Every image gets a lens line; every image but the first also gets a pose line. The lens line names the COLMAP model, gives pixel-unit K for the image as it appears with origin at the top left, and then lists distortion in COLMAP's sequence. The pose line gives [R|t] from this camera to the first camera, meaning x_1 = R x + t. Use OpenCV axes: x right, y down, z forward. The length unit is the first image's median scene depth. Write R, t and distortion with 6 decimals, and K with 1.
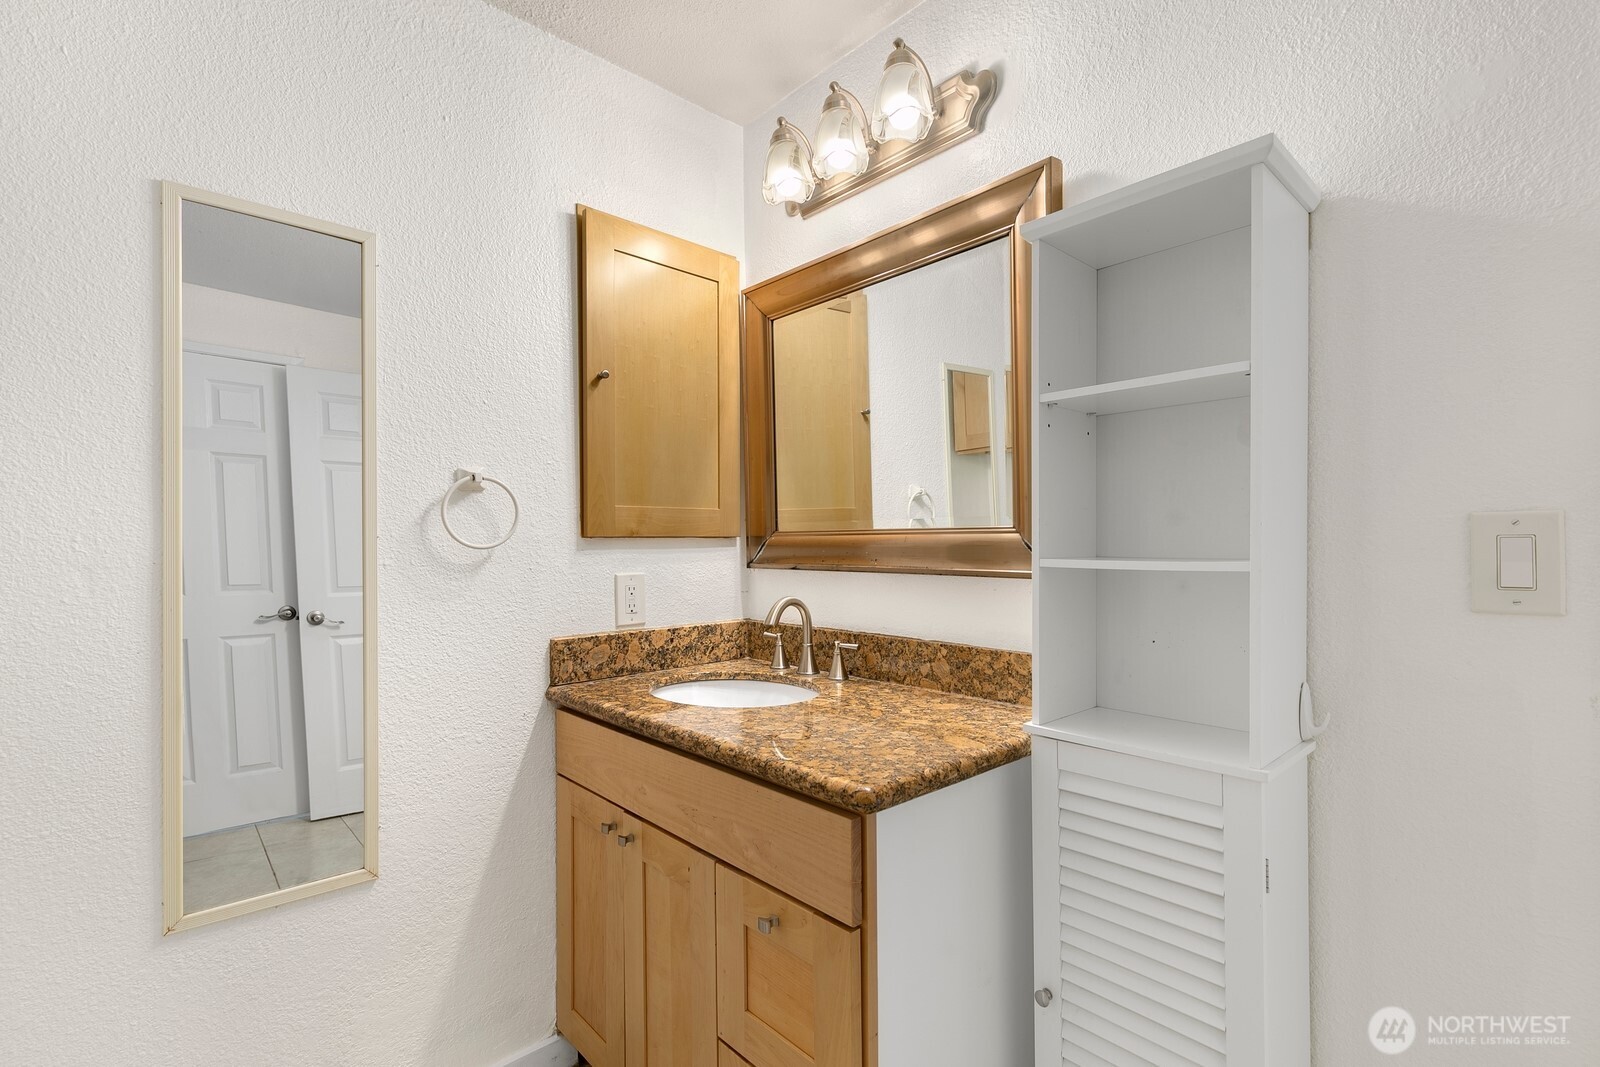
lens RADIAL K [[723.7, 0, 802.0], [0, 723.7, 542.1], [0, 0, 1]] dist [0.015098, -0.000887]
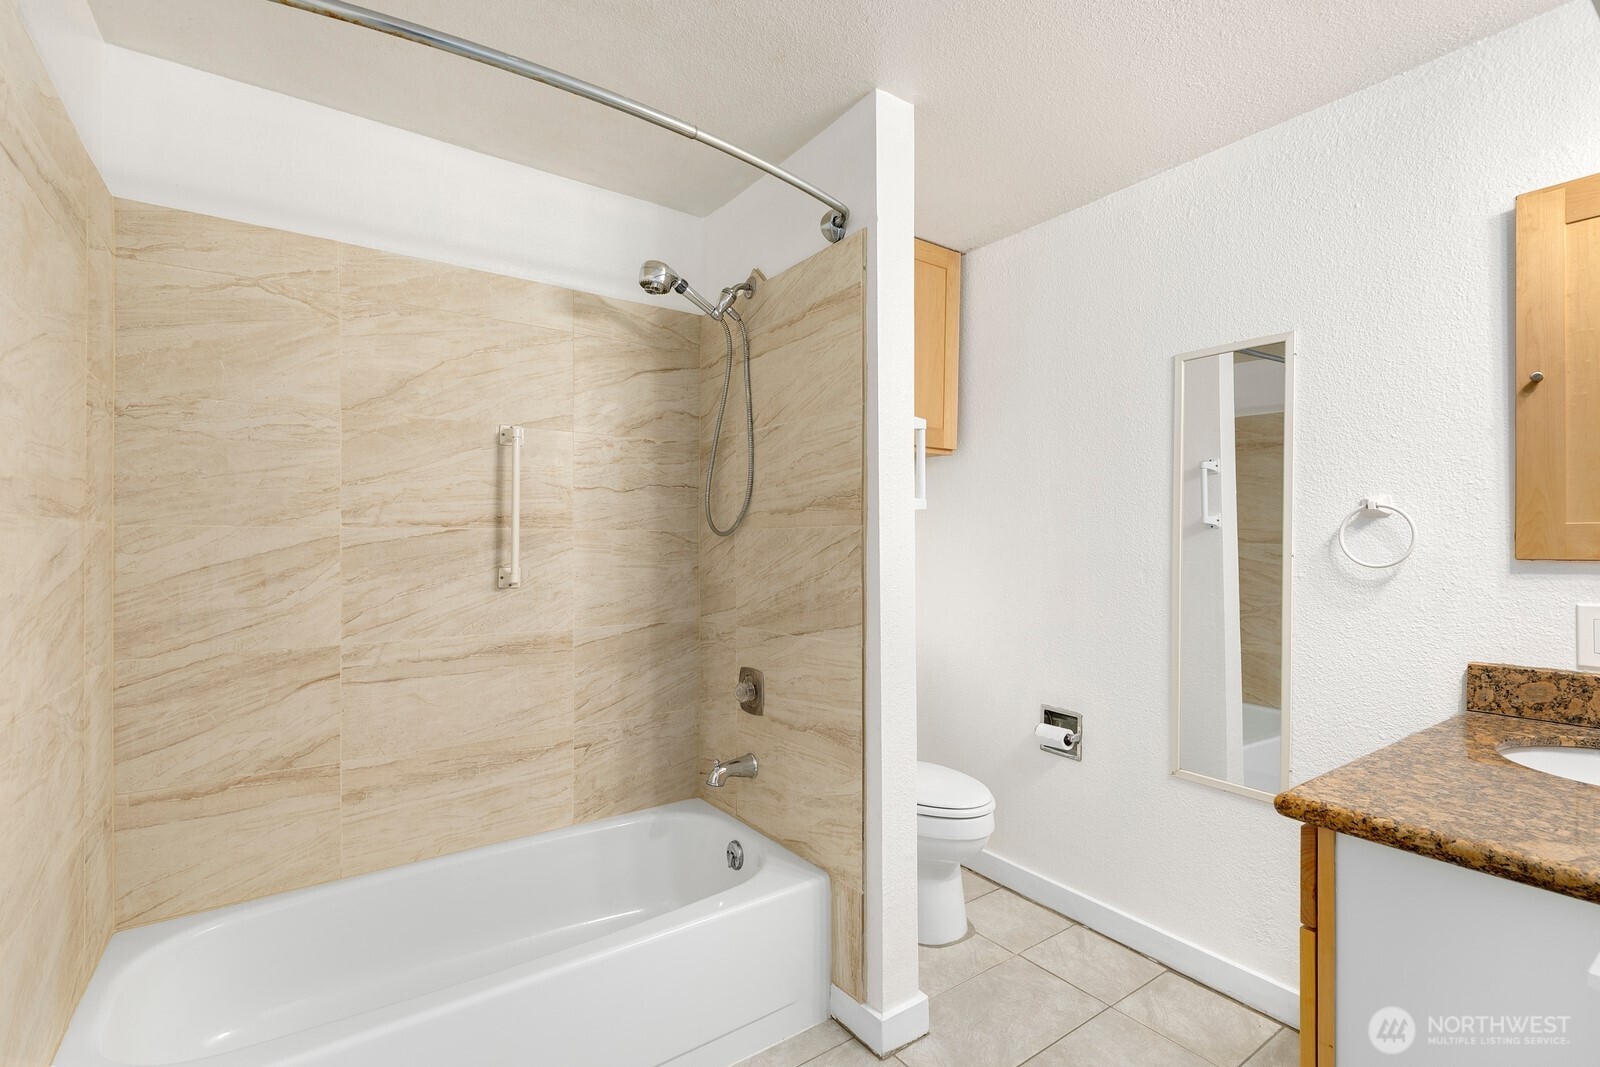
lens RADIAL K [[723.7, 0, 802.0], [0, 723.7, 542.1], [0, 0, 1]] dist [0.015098, -0.000887]
pose [[-0.115861, 0.003862, -0.993258, 0.737216], [-0.002109, 0.999989, 0.004134, -0.030936], [0.993263, 0.002574, -0.115852, 0.216371]]
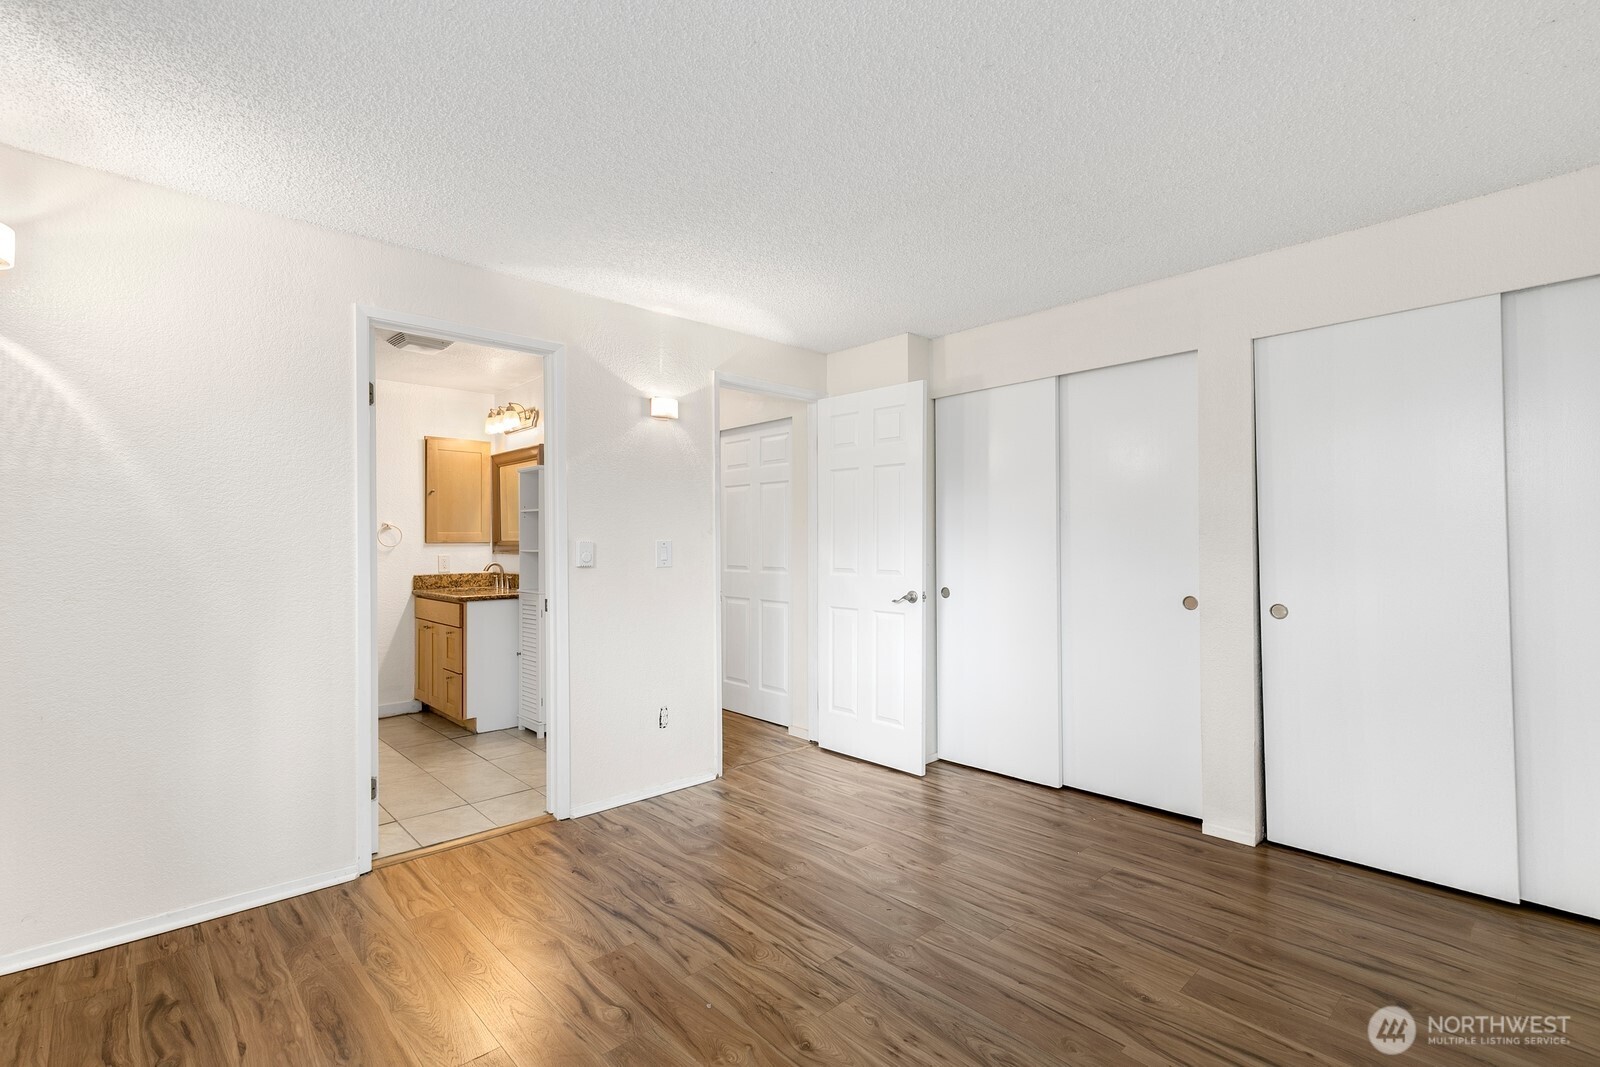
lens RADIAL K [[723.7, 0, 802.0], [0, 723.7, 542.1], [0, 0, 1]] dist [0.015098, -0.000887]
pose [[0.999993, 0.003247, 0.001591, 1.341953], [-0.003247, 0.999995, -0.000156, -0.015474], [-0.001591, 0.000150, 0.999999, -2.177338]]
